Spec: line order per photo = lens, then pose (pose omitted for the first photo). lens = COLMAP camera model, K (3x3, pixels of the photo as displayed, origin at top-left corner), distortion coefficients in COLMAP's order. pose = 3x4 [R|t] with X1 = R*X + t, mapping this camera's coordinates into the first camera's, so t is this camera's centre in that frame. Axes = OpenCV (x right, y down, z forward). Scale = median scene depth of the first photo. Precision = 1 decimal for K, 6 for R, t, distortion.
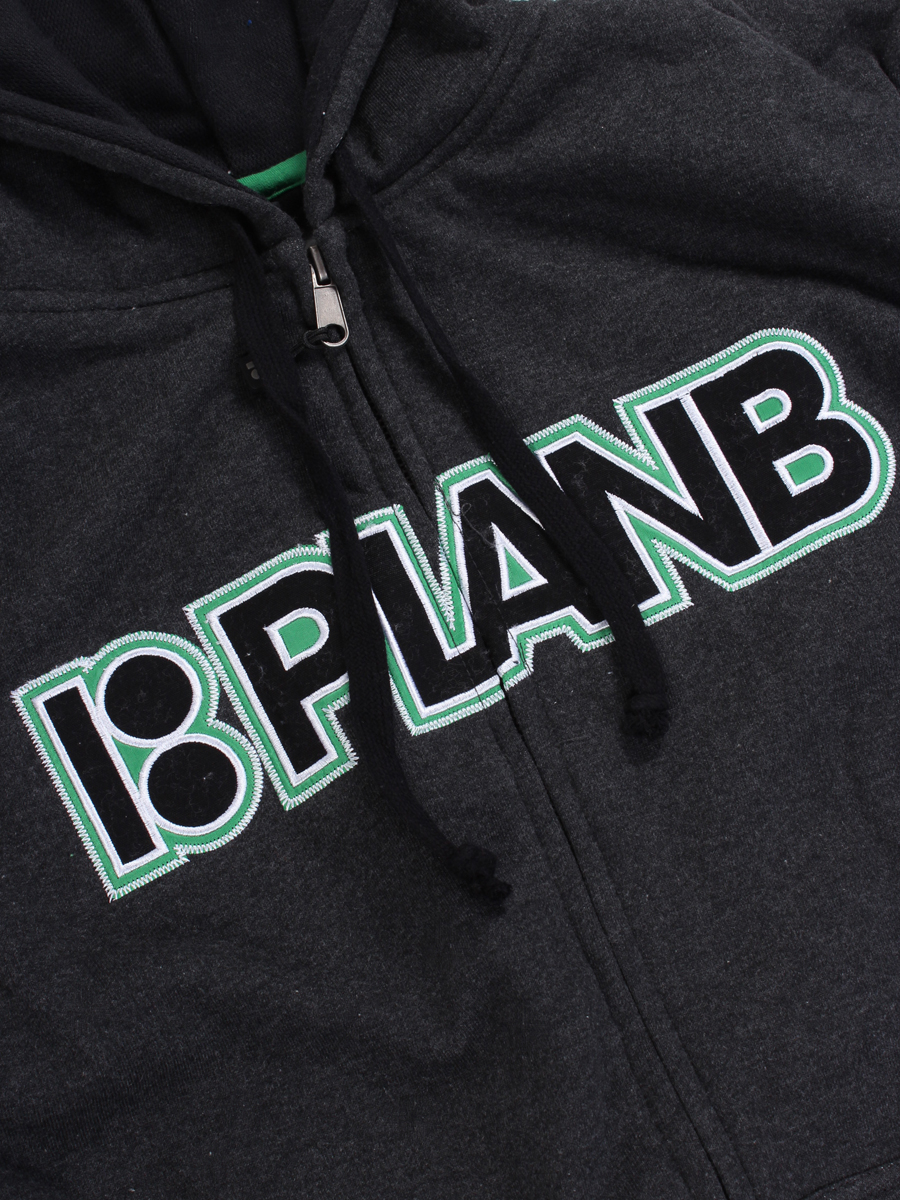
lens RADIAL K [[1883.2, 0, 448.2], [0, 1883.2, 602.7], [0, 0, 1]] dist [-0.052456, 0.000000]
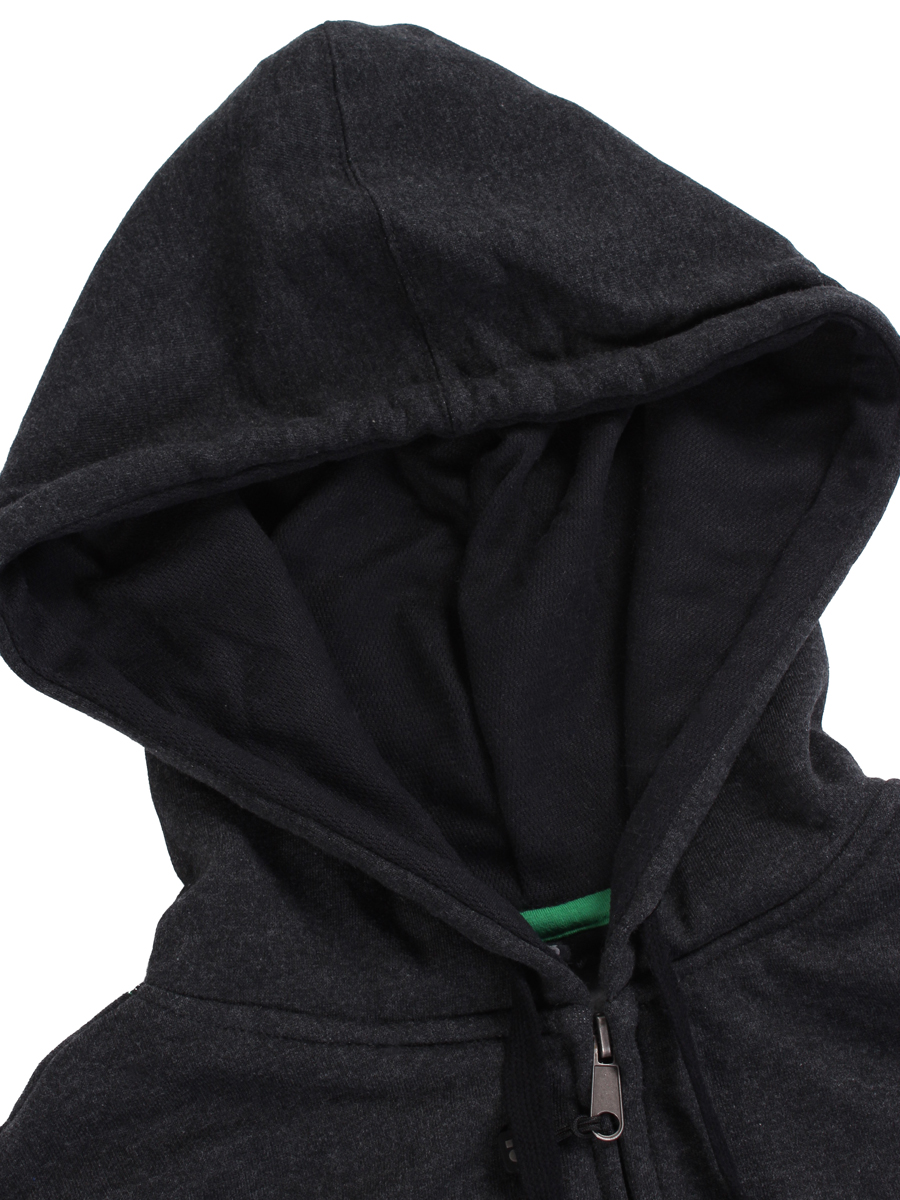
lens RADIAL K [[1945.7, 0, 455.7], [0, 1945.7, 600.7], [0, 0, 1]] dist [-0.026801, 0.000000]
pose [[0.980916, 0.182269, -0.067691, -0.115124], [-0.187826, 0.978287, -0.087615, -0.294183], [0.050252, 0.098658, 0.993852, 0.049424]]
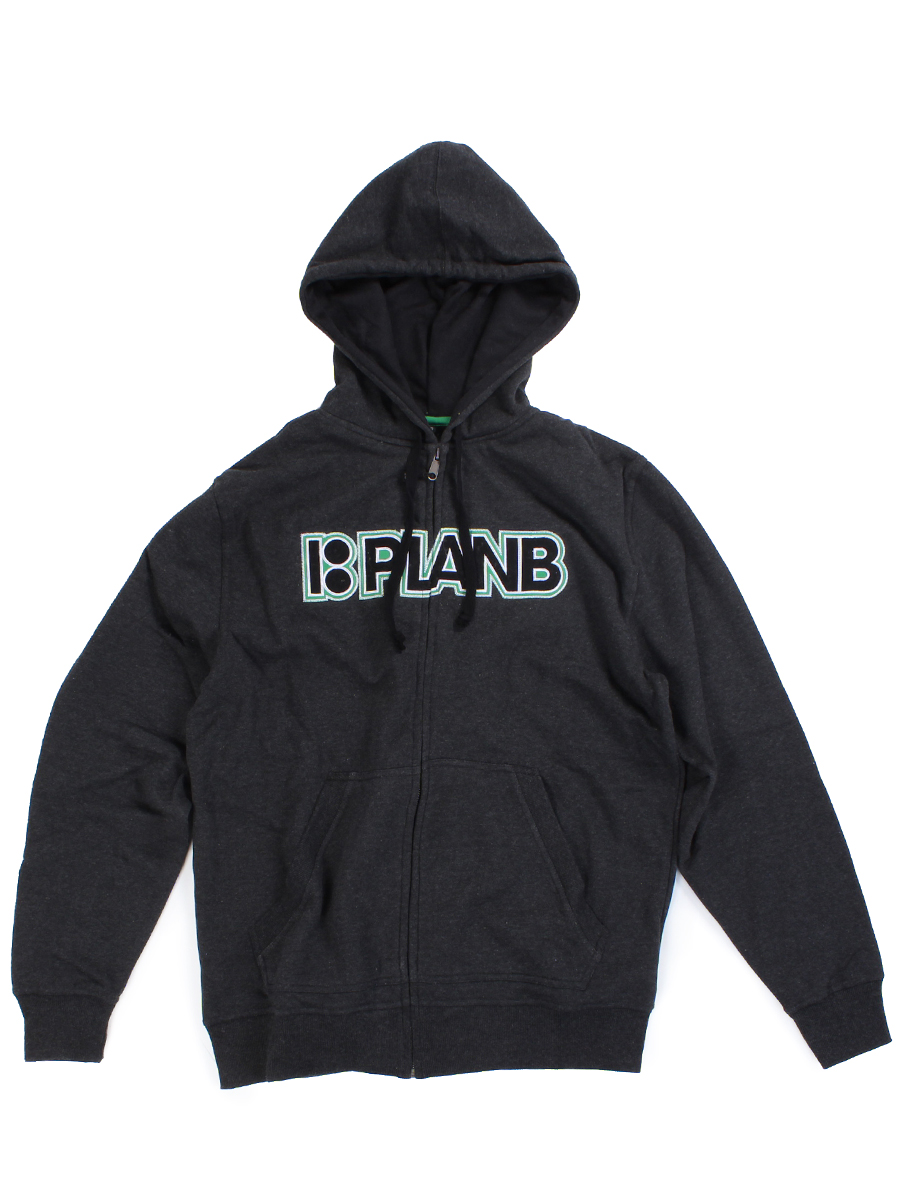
lens RADIAL K [[1128.1, 0, 442.9], [0, 1128.1, 603.4], [0, 0, 1]] dist [-0.179878, 0.000000]
pose [[0.897626, 0.440649, 0.009850, 0.035752], [-0.434745, 0.881478, 0.184370, -0.321307], [0.072560, -0.169778, 0.982807, -1.000327]]
